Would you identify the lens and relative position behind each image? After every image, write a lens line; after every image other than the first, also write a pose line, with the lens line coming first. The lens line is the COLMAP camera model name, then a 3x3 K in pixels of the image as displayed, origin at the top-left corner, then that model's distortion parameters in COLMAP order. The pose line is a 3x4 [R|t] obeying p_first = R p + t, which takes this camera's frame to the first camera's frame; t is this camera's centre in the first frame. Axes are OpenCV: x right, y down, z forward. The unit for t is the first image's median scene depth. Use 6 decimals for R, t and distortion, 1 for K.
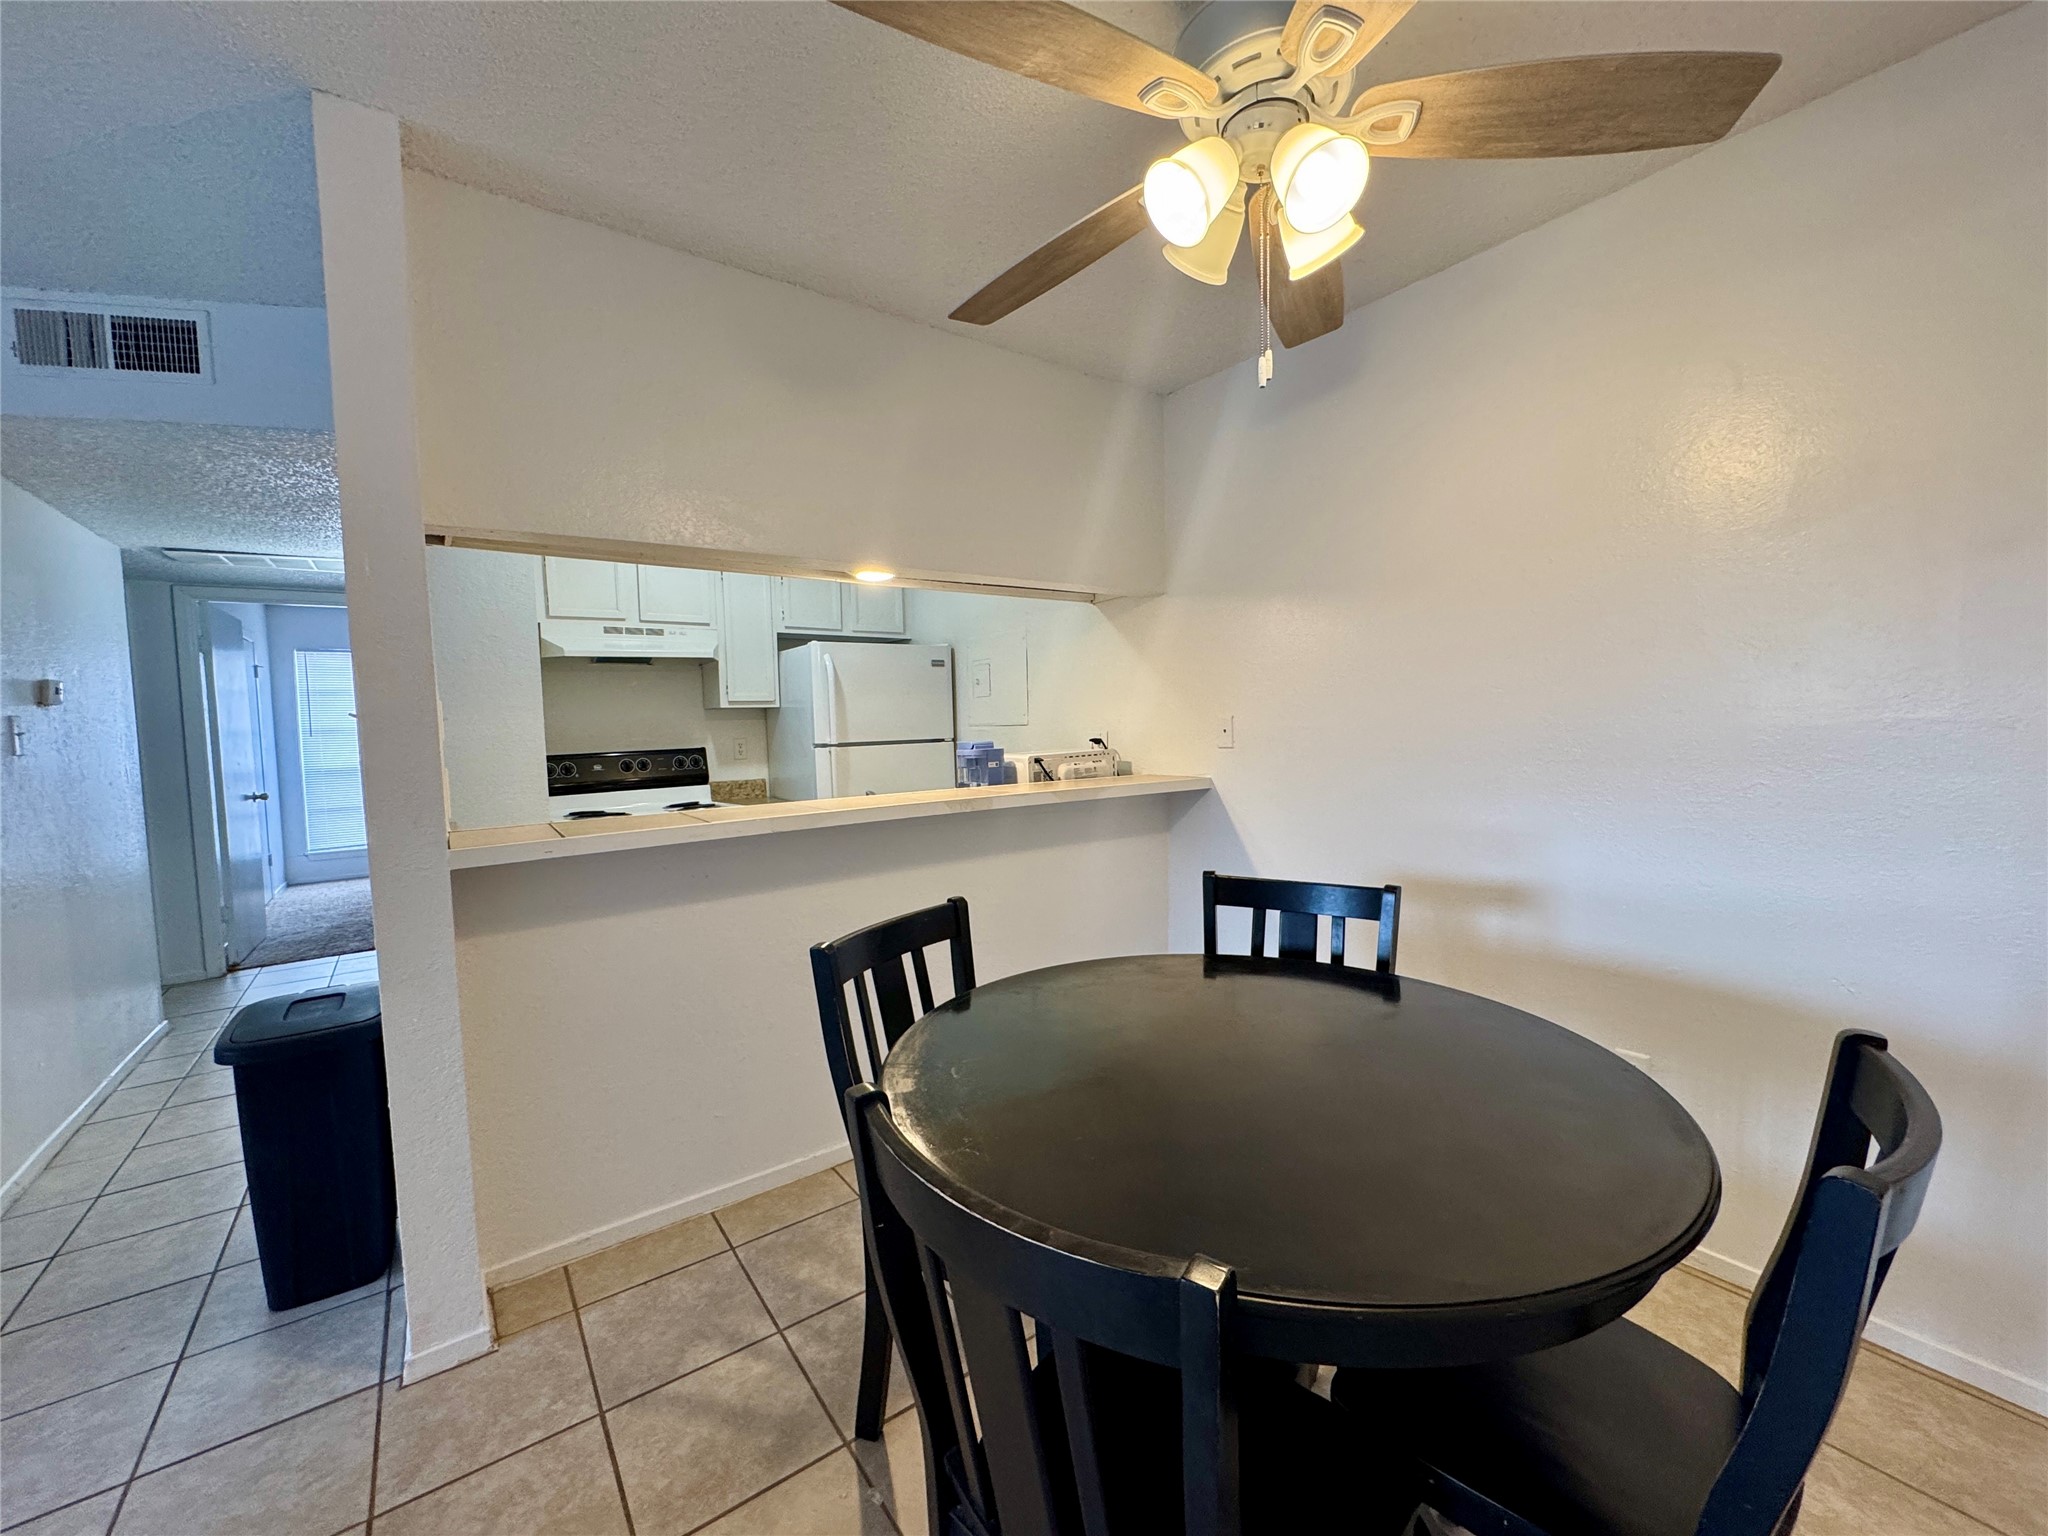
lens RADIAL K [[788.8, 0, 1024.0], [0, 788.8, 768.0], [0, 0, 1]] dist [0.000812, 0.000098]
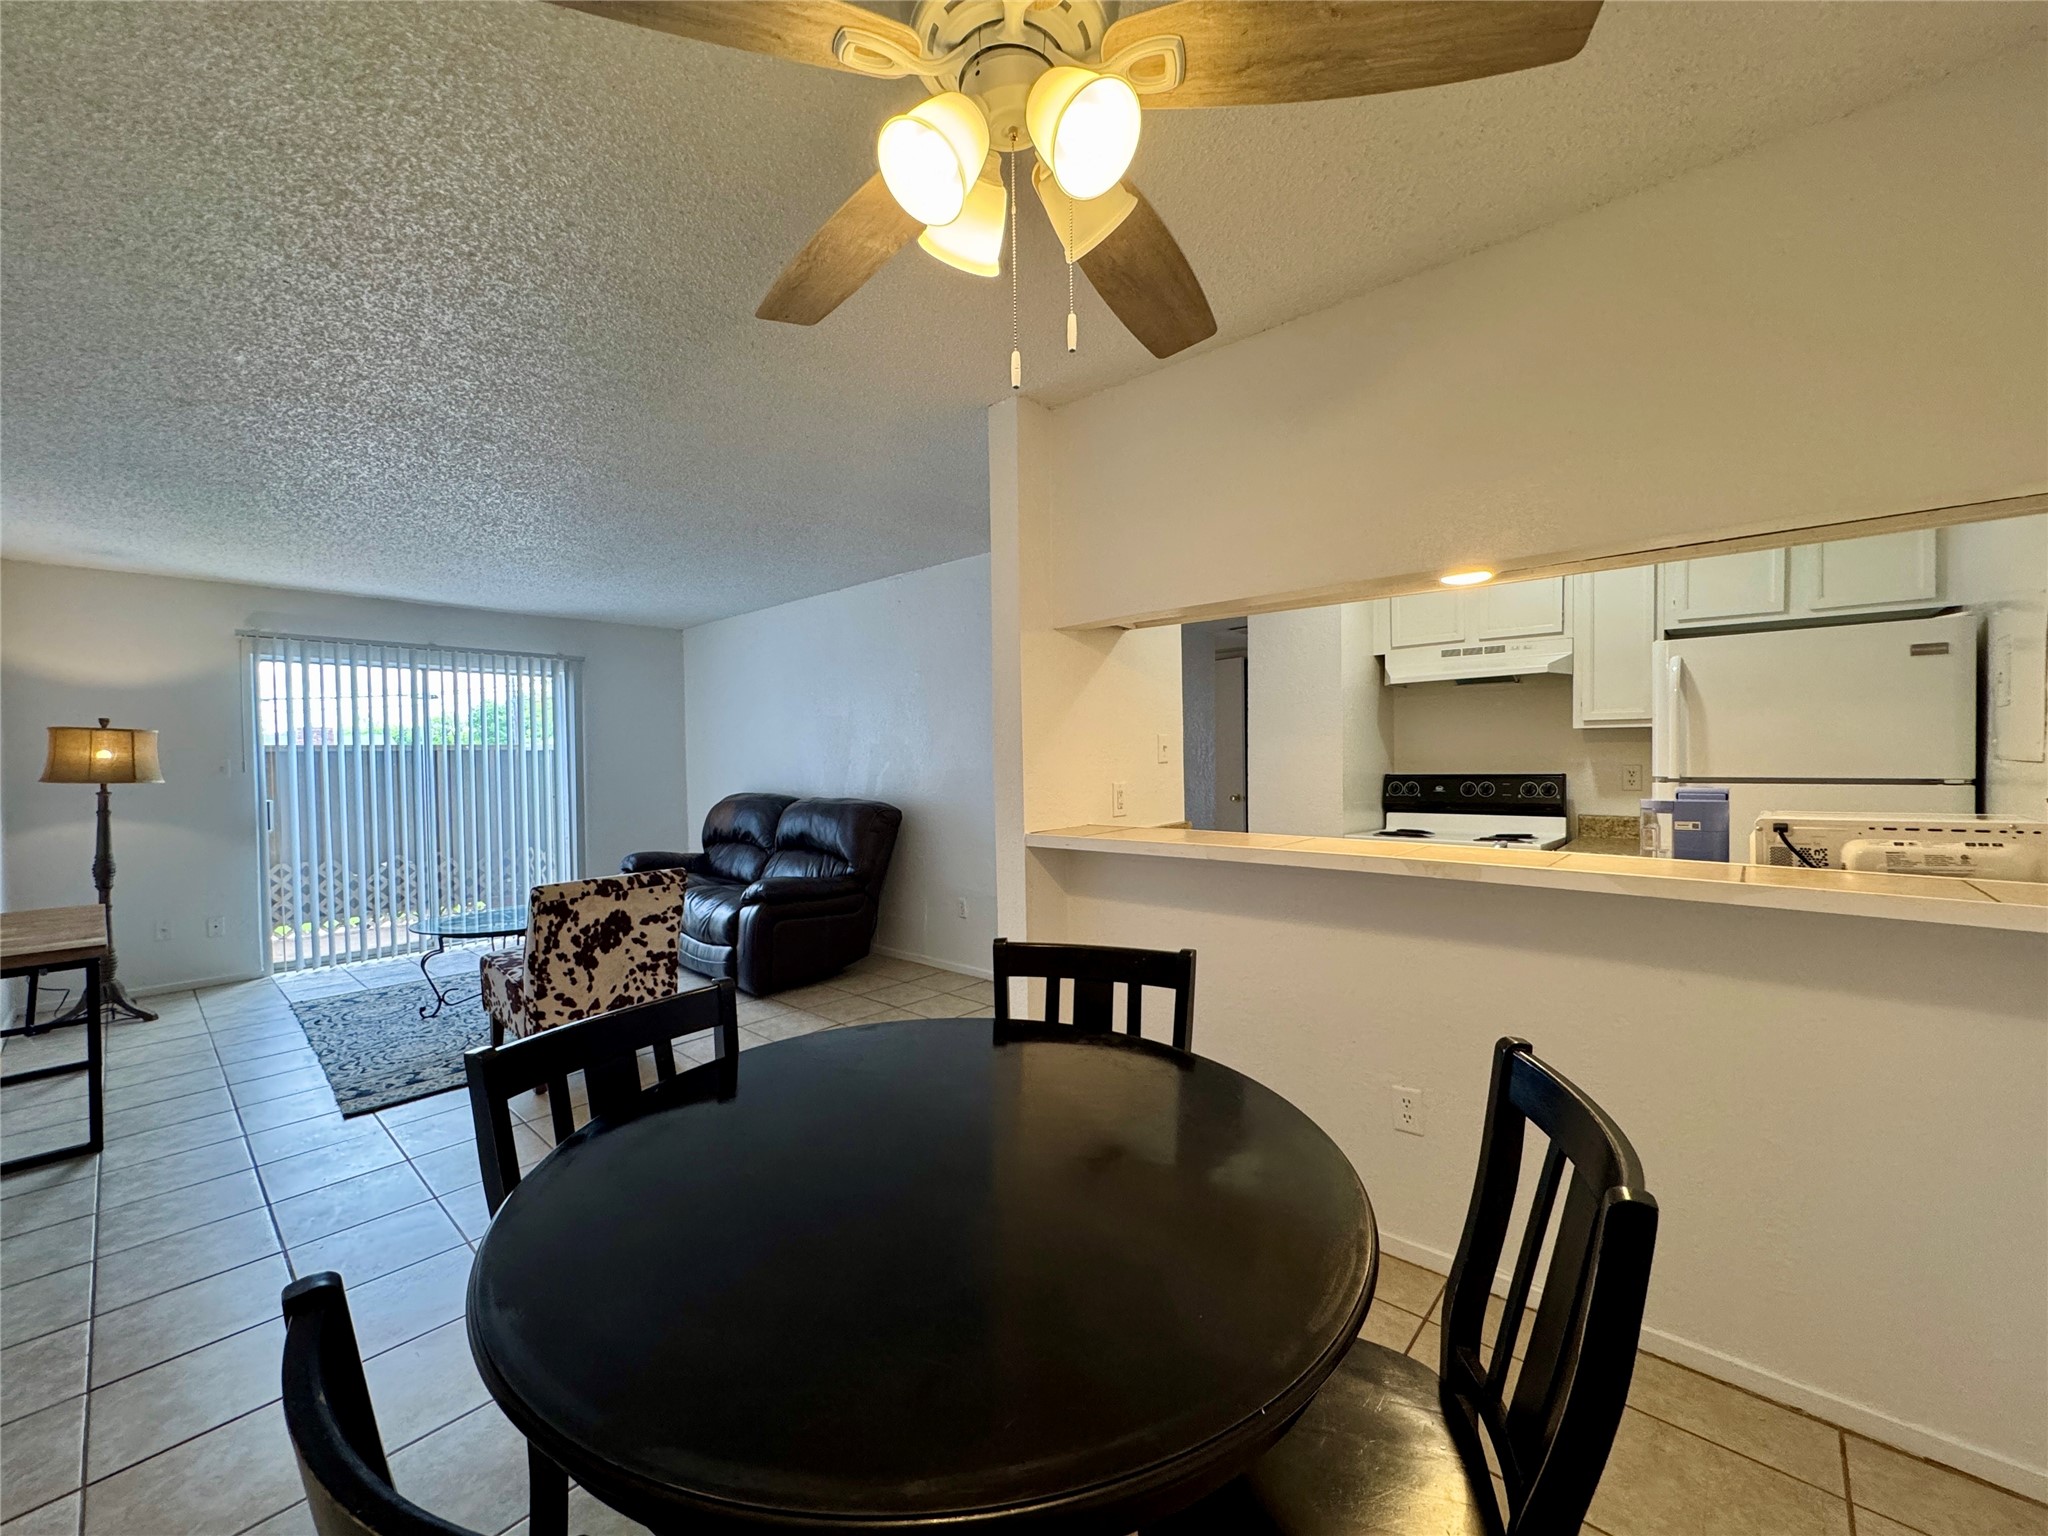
lens RADIAL K [[818.2, 0, 1024.0], [0, 818.2, 768.0], [0, 0, 1]] dist [-0.000262, -0.000060]
pose [[0.204553, 0.043216, -0.977901, 0.397847], [-0.052252, 0.998083, 0.033178, -0.035988], [0.977460, 0.044311, 0.206419, 0.267713]]
